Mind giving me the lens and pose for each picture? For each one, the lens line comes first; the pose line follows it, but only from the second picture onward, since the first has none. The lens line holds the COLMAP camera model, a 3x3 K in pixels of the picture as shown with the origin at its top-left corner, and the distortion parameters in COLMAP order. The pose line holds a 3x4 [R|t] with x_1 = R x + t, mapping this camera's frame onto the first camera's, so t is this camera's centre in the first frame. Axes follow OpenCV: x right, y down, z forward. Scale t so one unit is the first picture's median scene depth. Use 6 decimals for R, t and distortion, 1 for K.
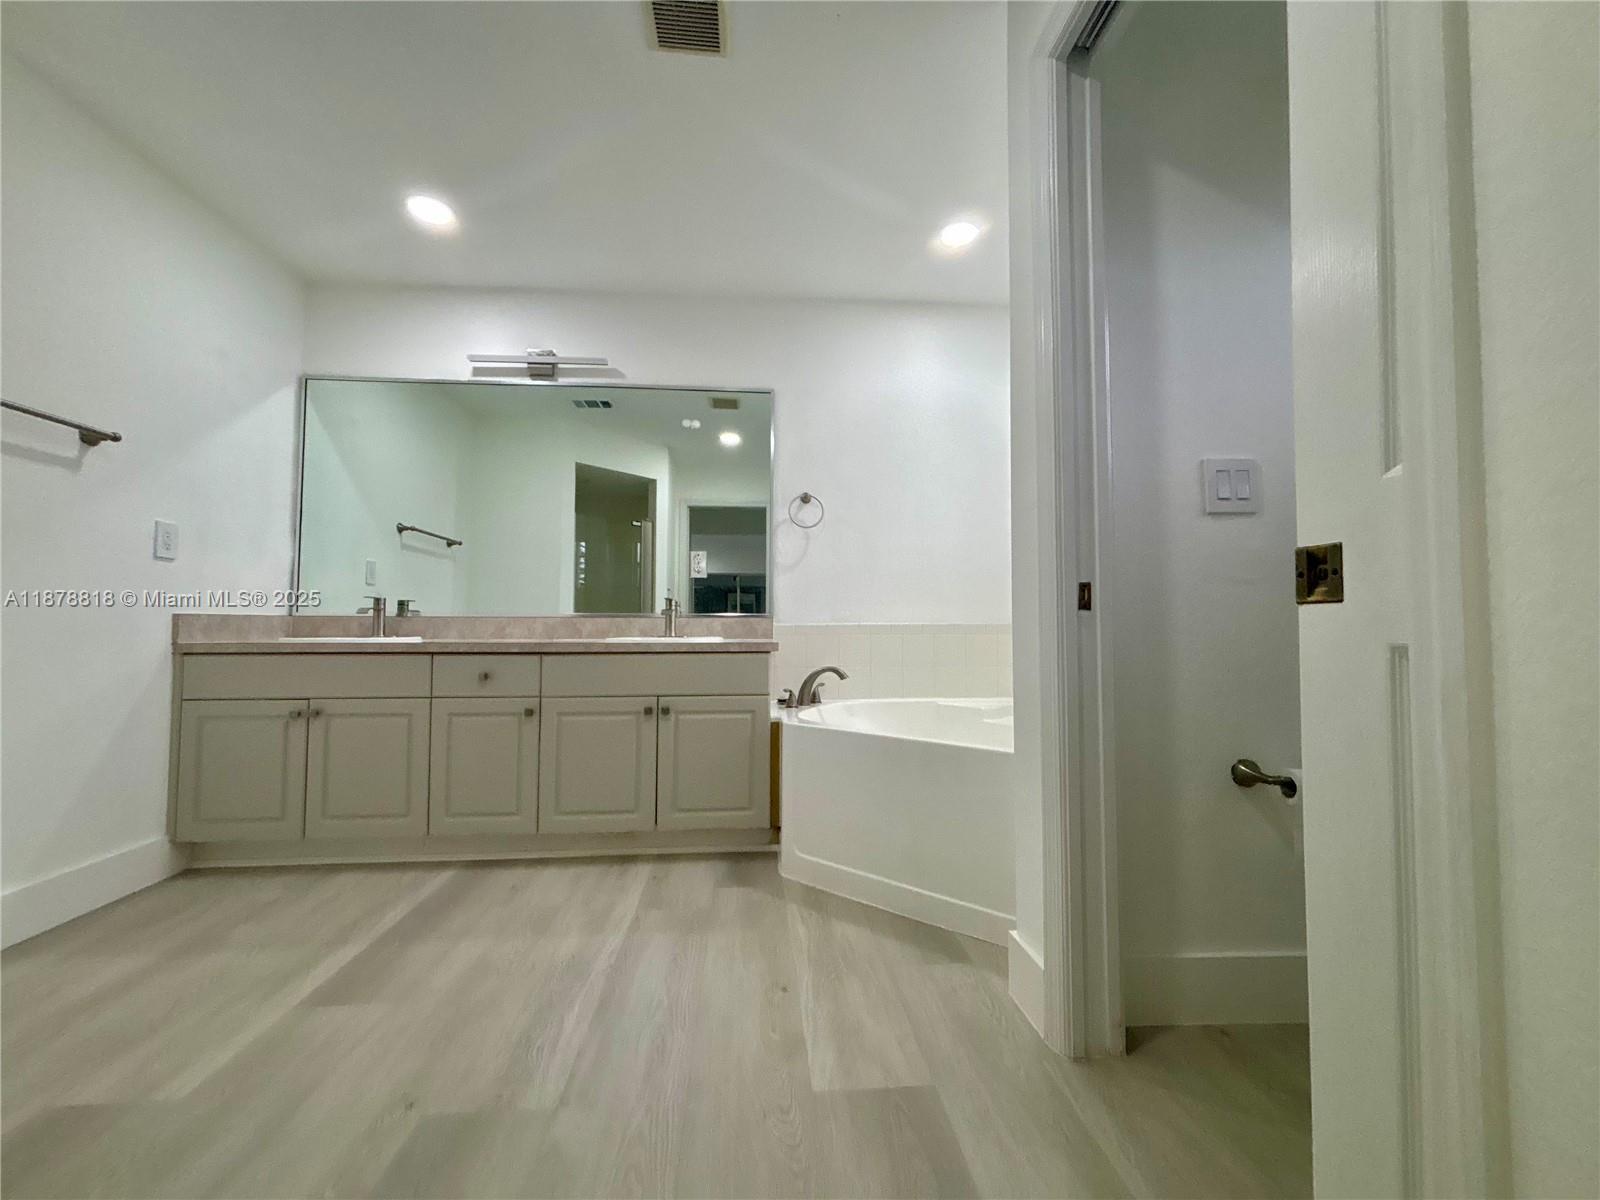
lens RADIAL K [[581.7, 0, 812.0], [0, 581.7, 590.7], [0, 0, 1]] dist [0.007604, 0.000003]
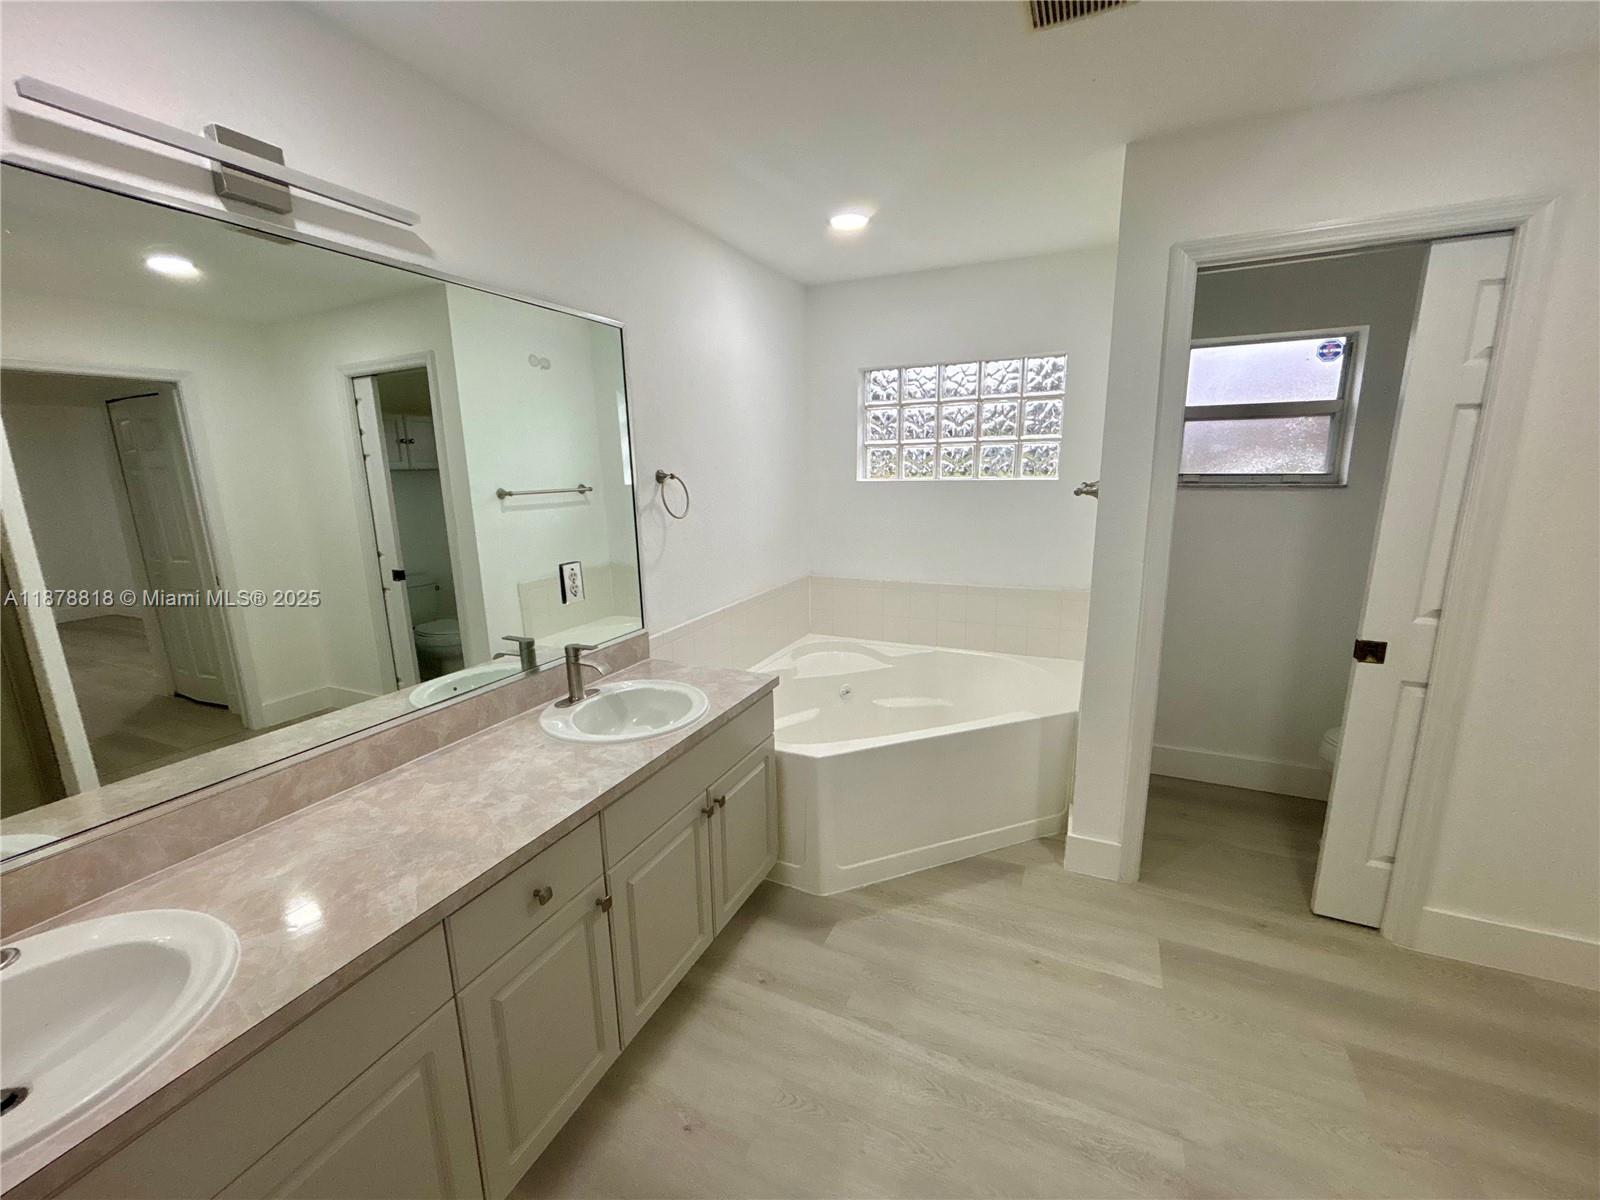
lens RADIAL K [[581.7, 0, 812.0], [0, 581.7, 590.7], [0, 0, 1]] dist [0.007604, 0.000003]
pose [[0.566079, -0.157500, 0.809165, -0.854965], [-0.016486, 0.979219, 0.202134, -0.257664], [-0.824186, -0.127764, 0.551719, 0.548179]]
